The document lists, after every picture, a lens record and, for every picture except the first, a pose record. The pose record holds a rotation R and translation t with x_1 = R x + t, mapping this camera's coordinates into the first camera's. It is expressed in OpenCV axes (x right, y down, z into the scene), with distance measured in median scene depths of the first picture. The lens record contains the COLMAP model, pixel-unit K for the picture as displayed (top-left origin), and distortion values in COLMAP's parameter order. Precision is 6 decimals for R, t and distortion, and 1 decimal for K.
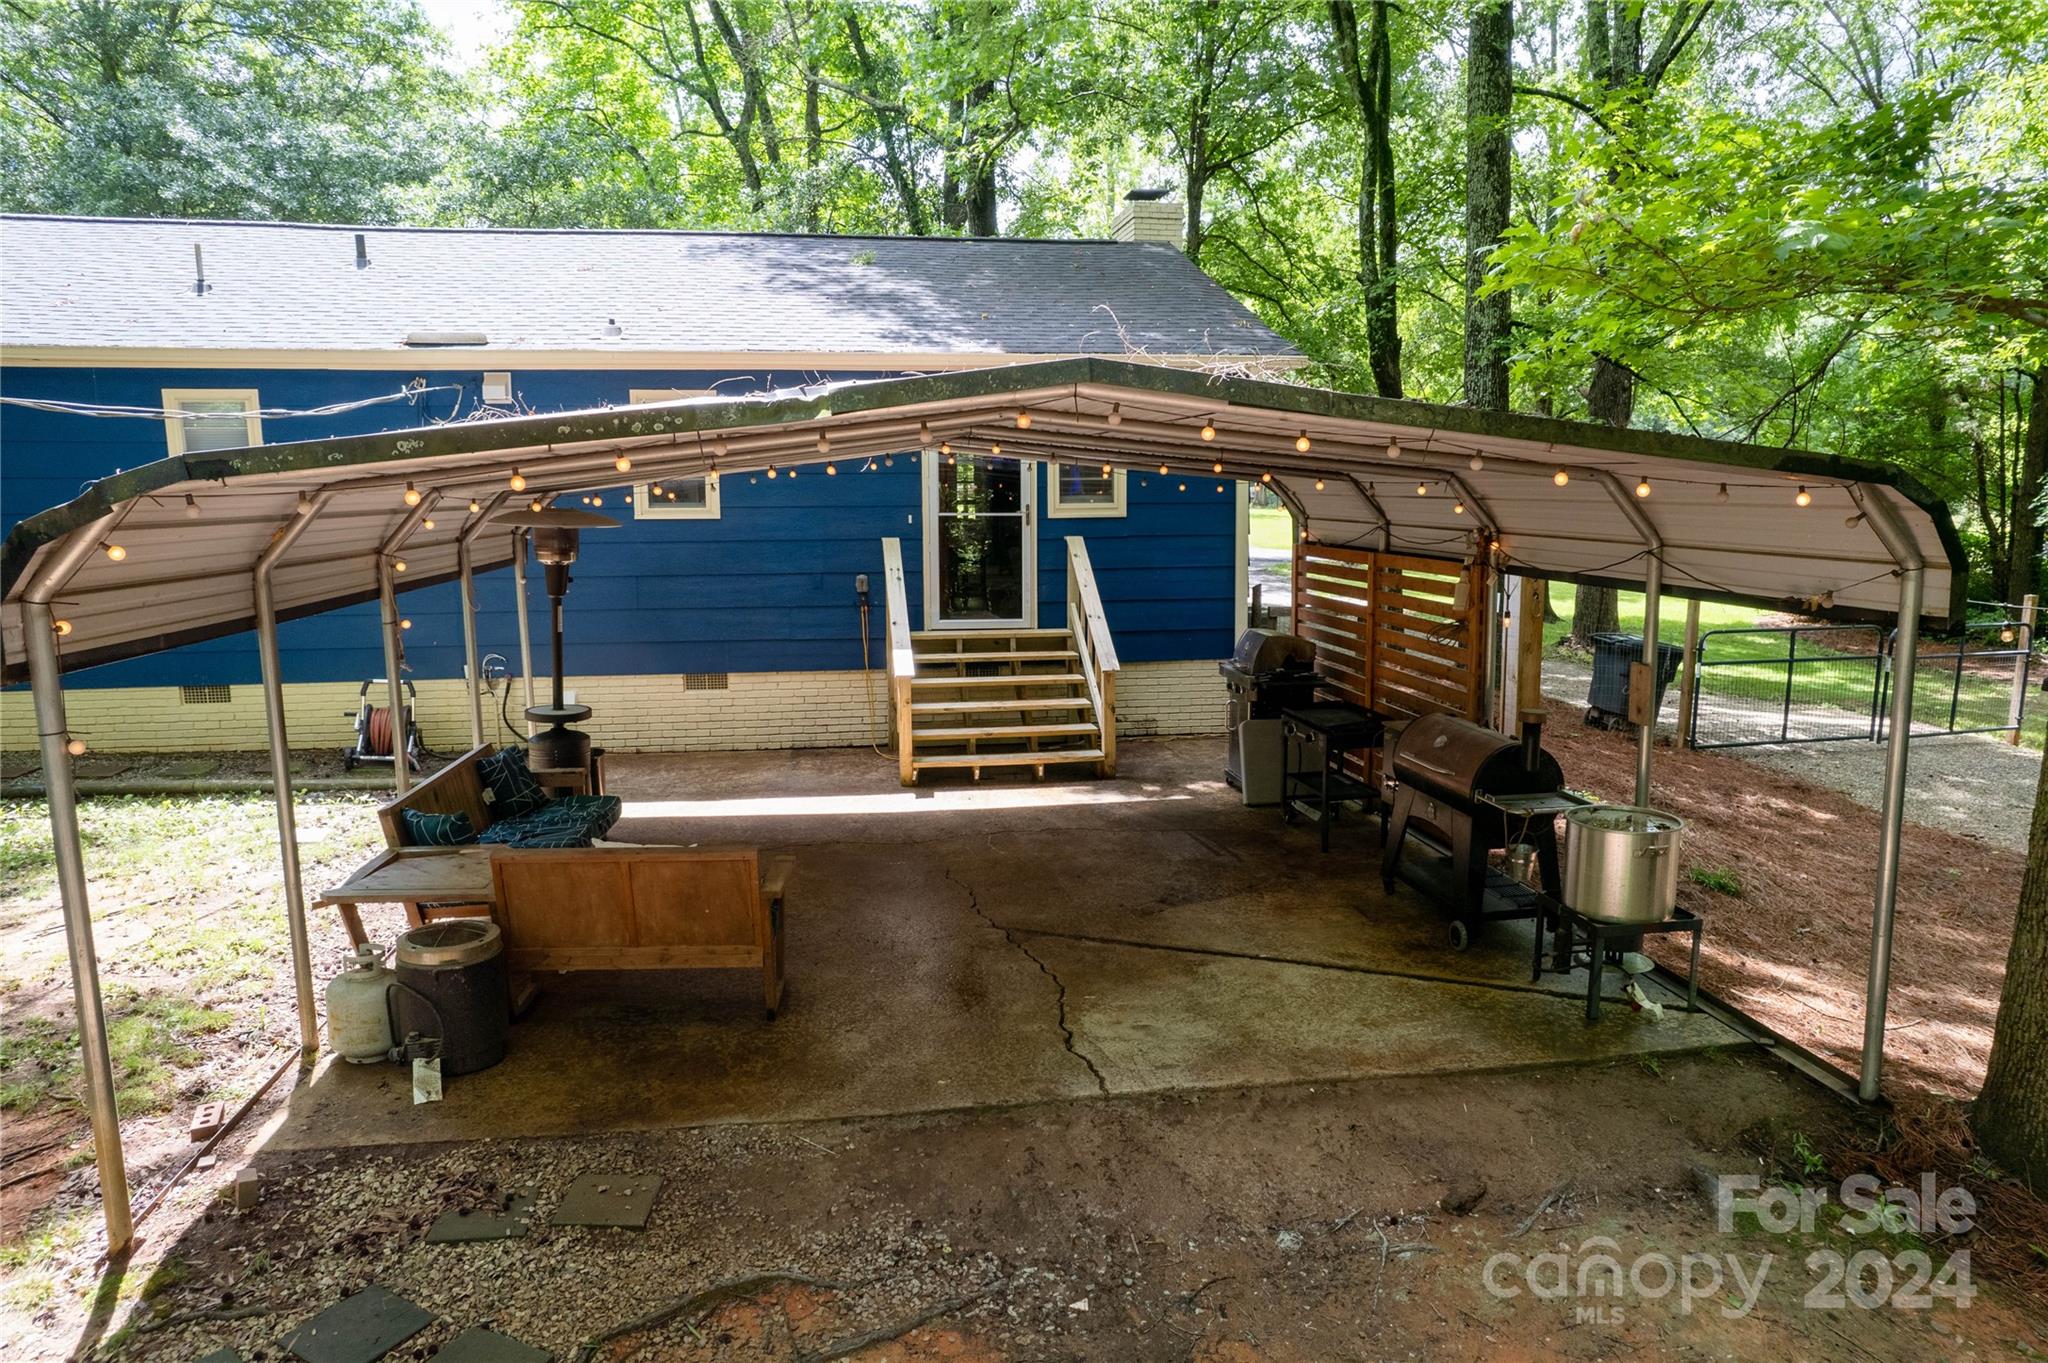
lens RADIAL K [[1294.3, 0, 1044.5], [0, 1294.3, 683.1], [0, 0, 1]] dist [-0.065834, 0.053982]
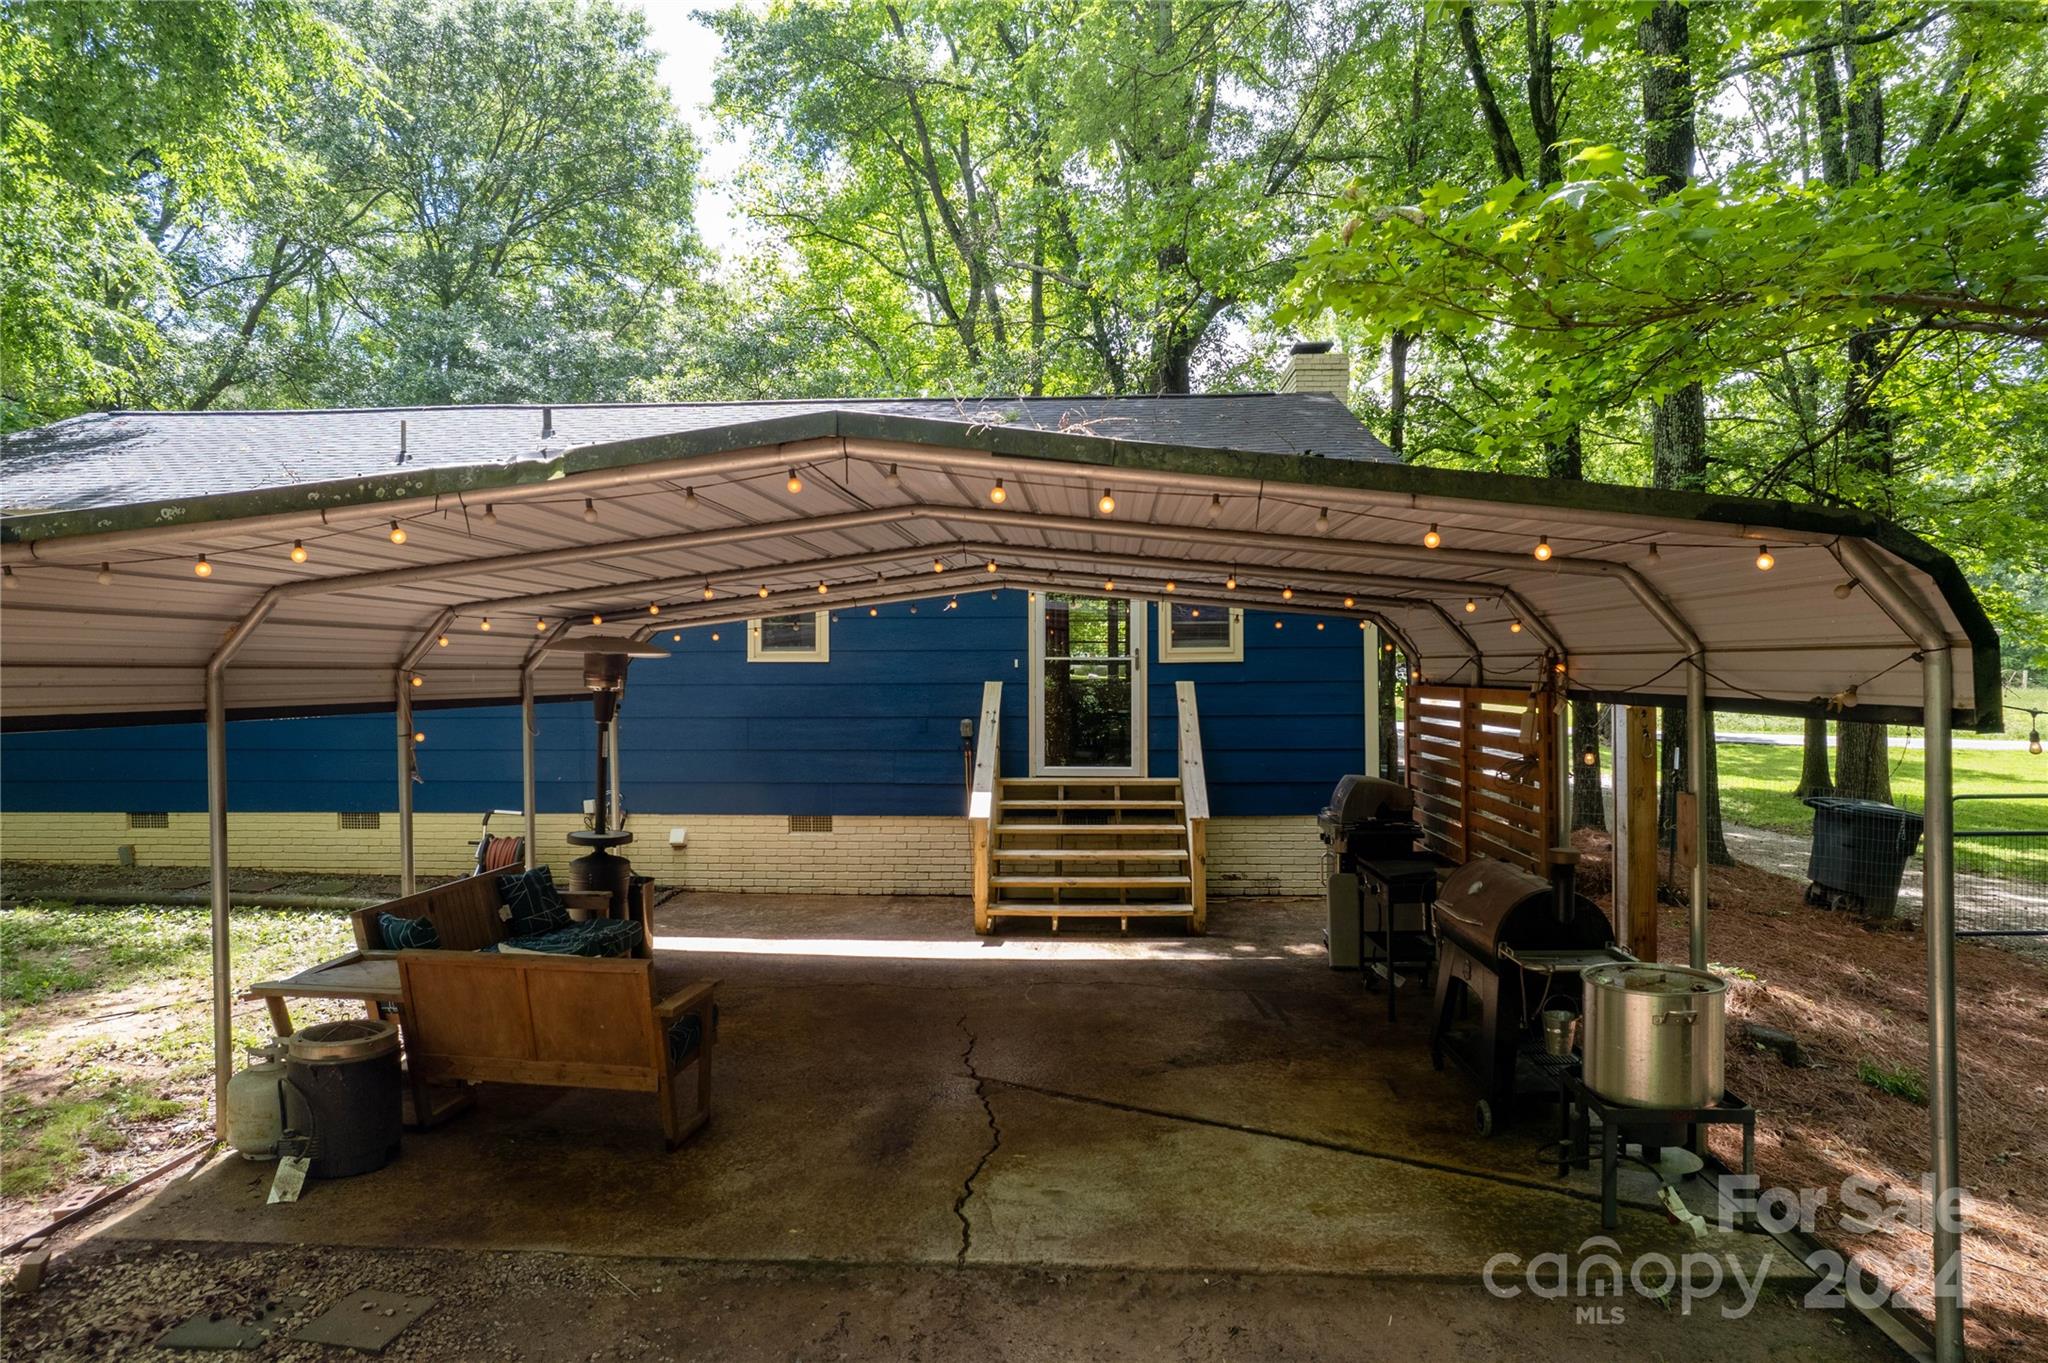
lens RADIAL K [[1294.3, 0, 1035.3], [0, 1294.3, 692.0], [0, 0, 1]] dist [-0.065834, 0.053982]
pose [[0.978355, 0.002550, -0.206919, 0.178918], [-0.029377, 0.991509, -0.126679, 0.029920], [0.204839, 0.130015, 0.970122, 0.078407]]
